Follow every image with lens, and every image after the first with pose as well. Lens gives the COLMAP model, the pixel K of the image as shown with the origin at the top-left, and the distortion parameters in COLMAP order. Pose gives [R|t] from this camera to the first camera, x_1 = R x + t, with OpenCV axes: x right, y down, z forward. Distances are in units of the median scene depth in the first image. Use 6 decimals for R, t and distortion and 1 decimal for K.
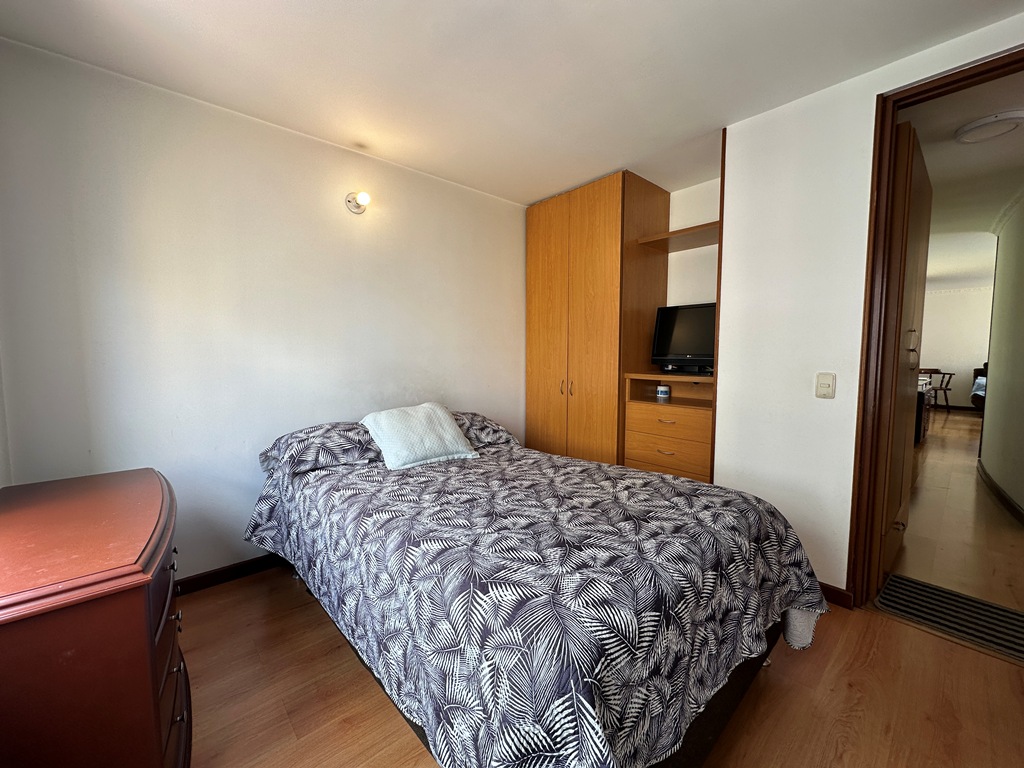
lens RADIAL K [[407.4, 0, 511.1], [0, 407.4, 383.3], [0, 0, 1]] dist [-0.001848, -0.000049]
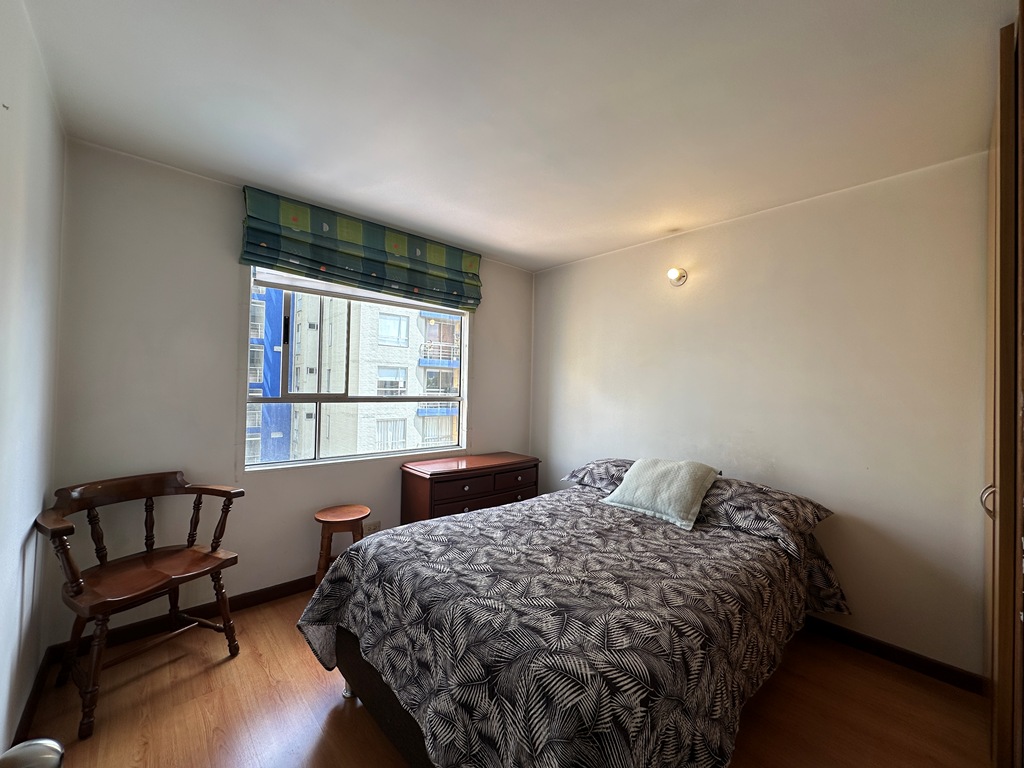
lens RADIAL K [[407.4, 0, 511.1], [0, 407.4, 383.3], [0, 0, 1]] dist [-0.001848, -0.000049]
pose [[0.019977, -0.009100, -0.999759, 1.020036], [-0.098977, 0.995029, -0.011035, -0.112303], [0.994889, 0.099173, 0.018977, 0.718465]]
